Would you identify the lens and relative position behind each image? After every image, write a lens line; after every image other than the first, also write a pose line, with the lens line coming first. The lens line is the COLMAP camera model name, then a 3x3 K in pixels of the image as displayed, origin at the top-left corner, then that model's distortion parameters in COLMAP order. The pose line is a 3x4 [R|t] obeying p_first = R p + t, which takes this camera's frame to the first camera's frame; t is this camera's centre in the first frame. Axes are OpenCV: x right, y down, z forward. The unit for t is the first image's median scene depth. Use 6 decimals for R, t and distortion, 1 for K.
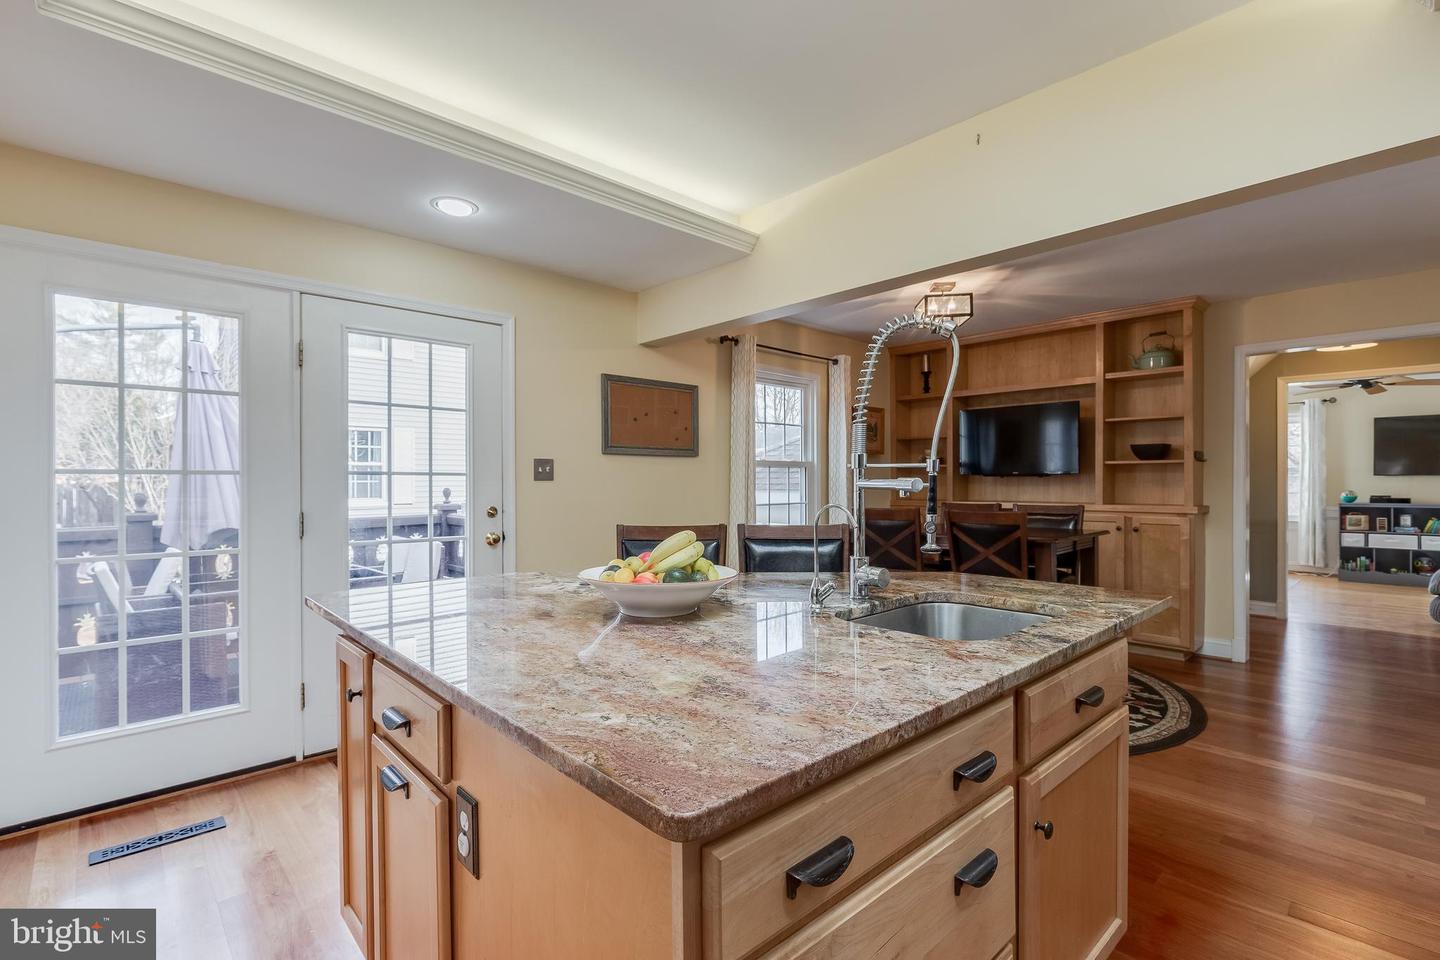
lens RADIAL K [[660.5, 0, 727.6], [0, 660.5, 479.6], [0, 0, 1]] dist [0.000777, 0.000061]
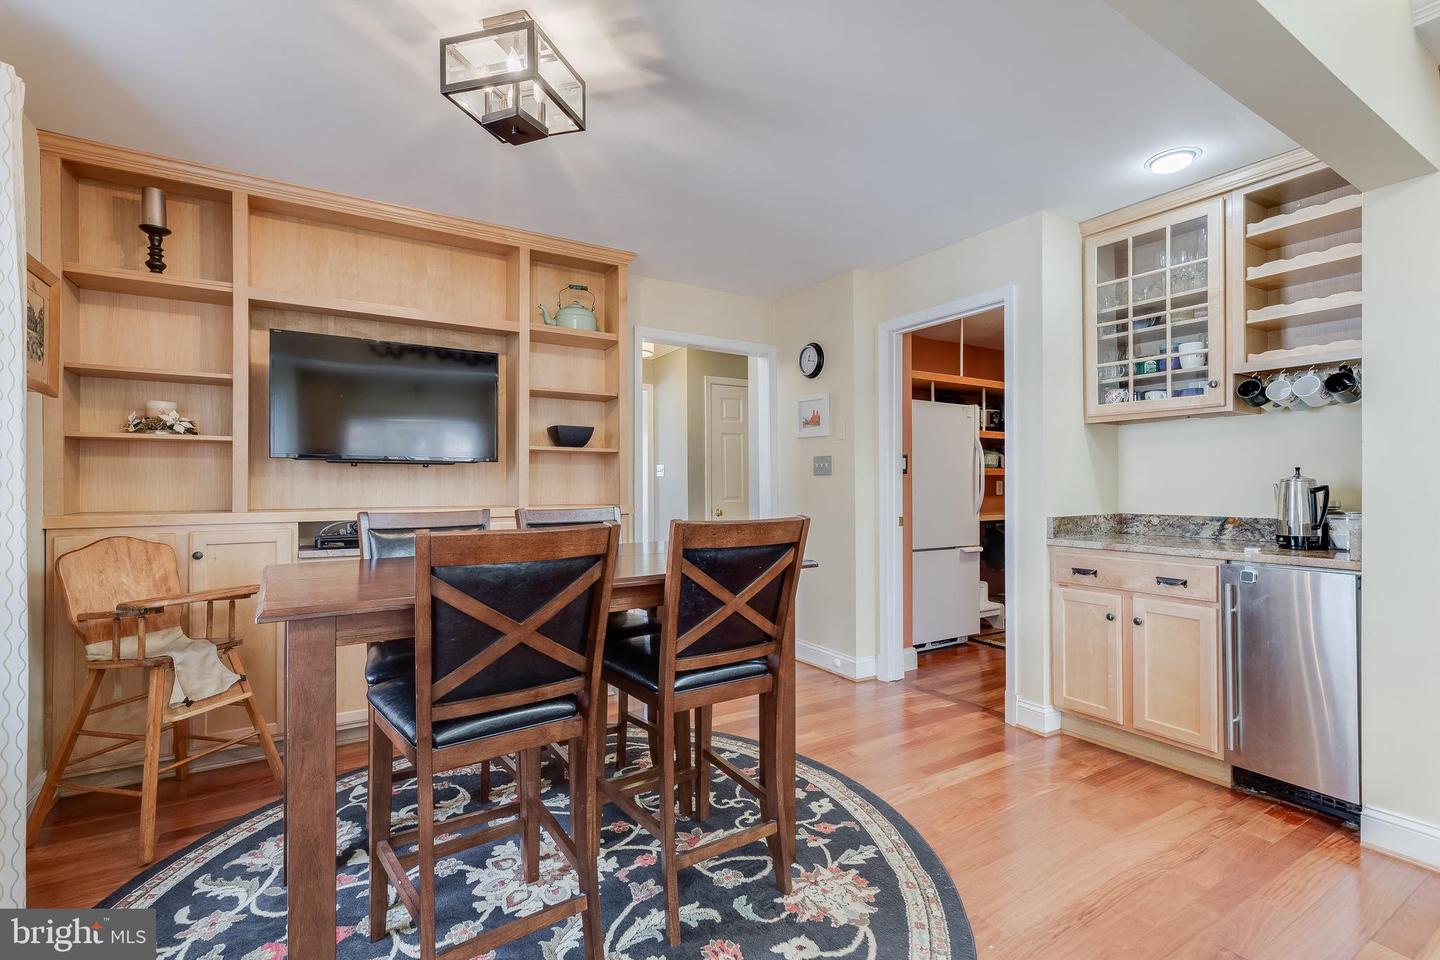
lens RADIAL K [[651.8, 0, 720.0], [0, 651.8, 480.0], [0, 0, 1]] dist [0.001930, -0.000132]
pose [[0.198828, 0.011100, 0.979971, -0.044074], [-0.004327, 0.999936, -0.010448, 0.009879], [-0.980025, -0.002162, 0.198864, 0.406714]]
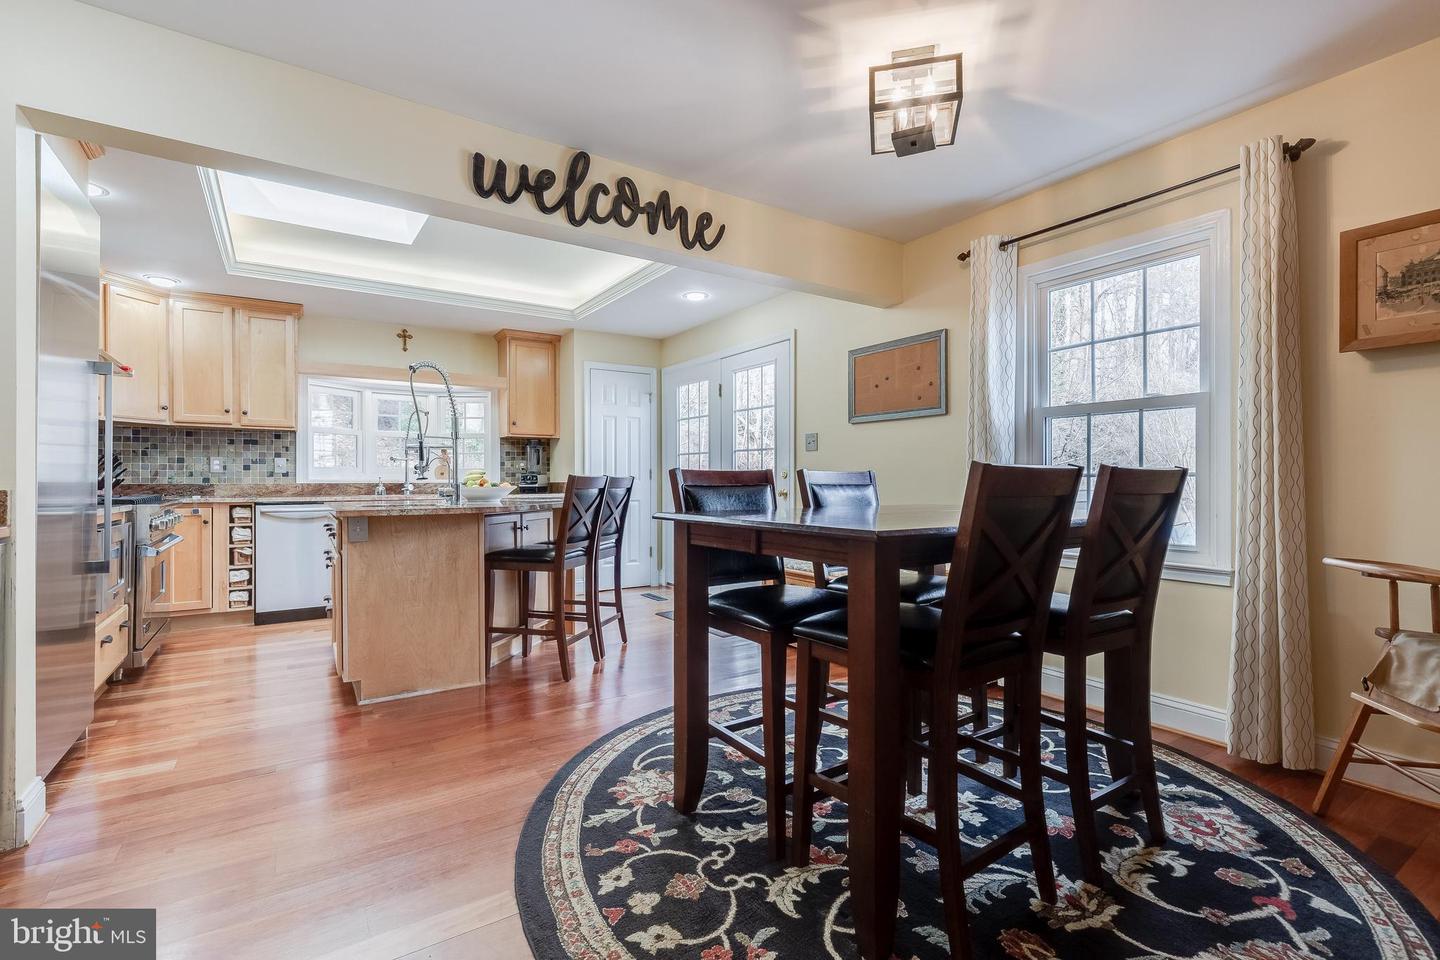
lens RADIAL K [[651.8, 0, 720.0], [0, 651.8, 480.0], [0, 0, 1]] dist [0.001930, -0.000132]
pose [[-0.174137, 0.005191, -0.984708, 0.460728], [0.007151, 0.999966, 0.004007, 0.024094], [0.984695, -0.006344, -0.174169, 0.491550]]
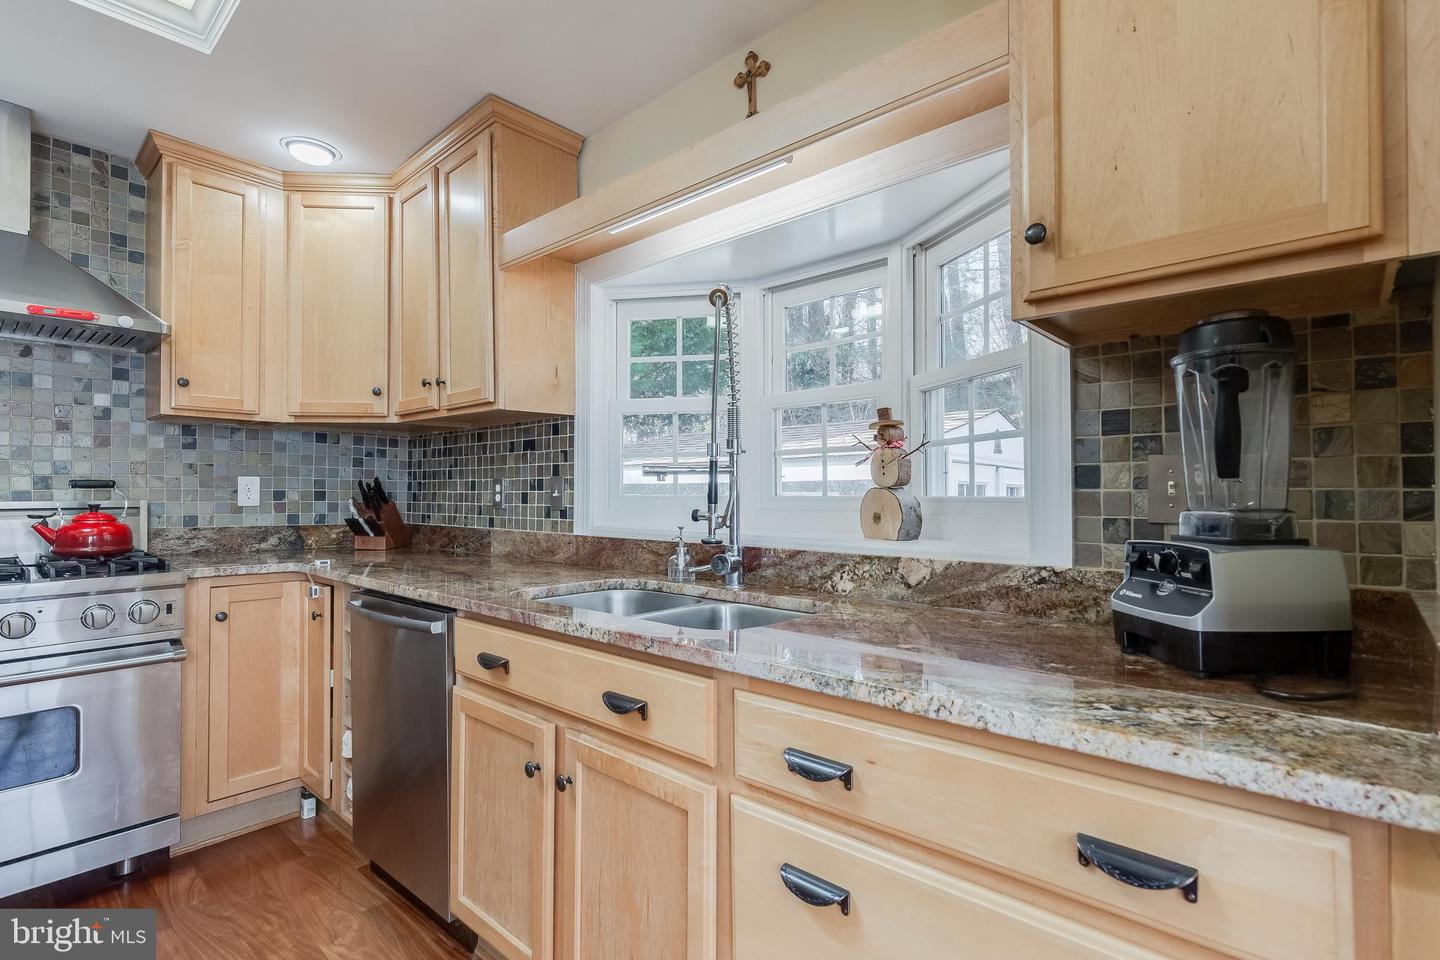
lens RADIAL K [[682.2, 0, 733.5], [0, 682.2, 483.2], [0, 0, 1]] dist [0.002088, 0.000386]
pose [[-0.996068, 0.002879, -0.088546, -0.181323], [0.004516, 0.999822, -0.018293, 0.009987], [0.088477, -0.018621, -0.995904, 0.247917]]
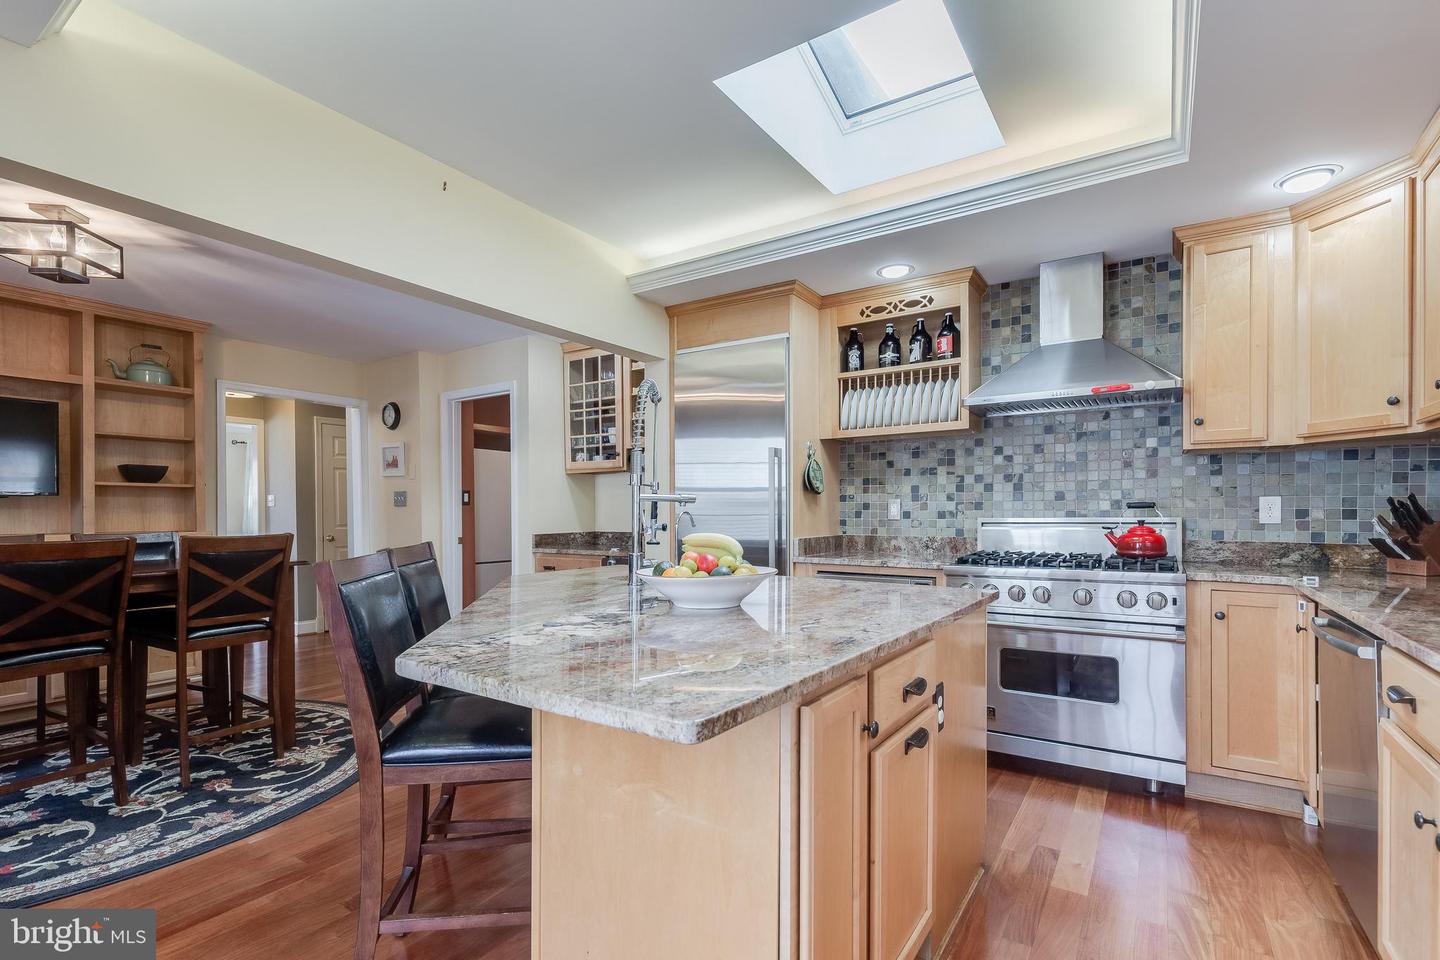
lens RADIAL K [[665.2, 0, 726.3], [0, 665.2, 511.2], [0, 0, 1]] dist [0.003979, 0.000416]
pose [[-0.230156, 0.004693, 0.973142, -0.261283], [0.000734, 0.999989, -0.004649, 0.008779], [-0.973153, -0.000356, -0.230157, 0.260484]]
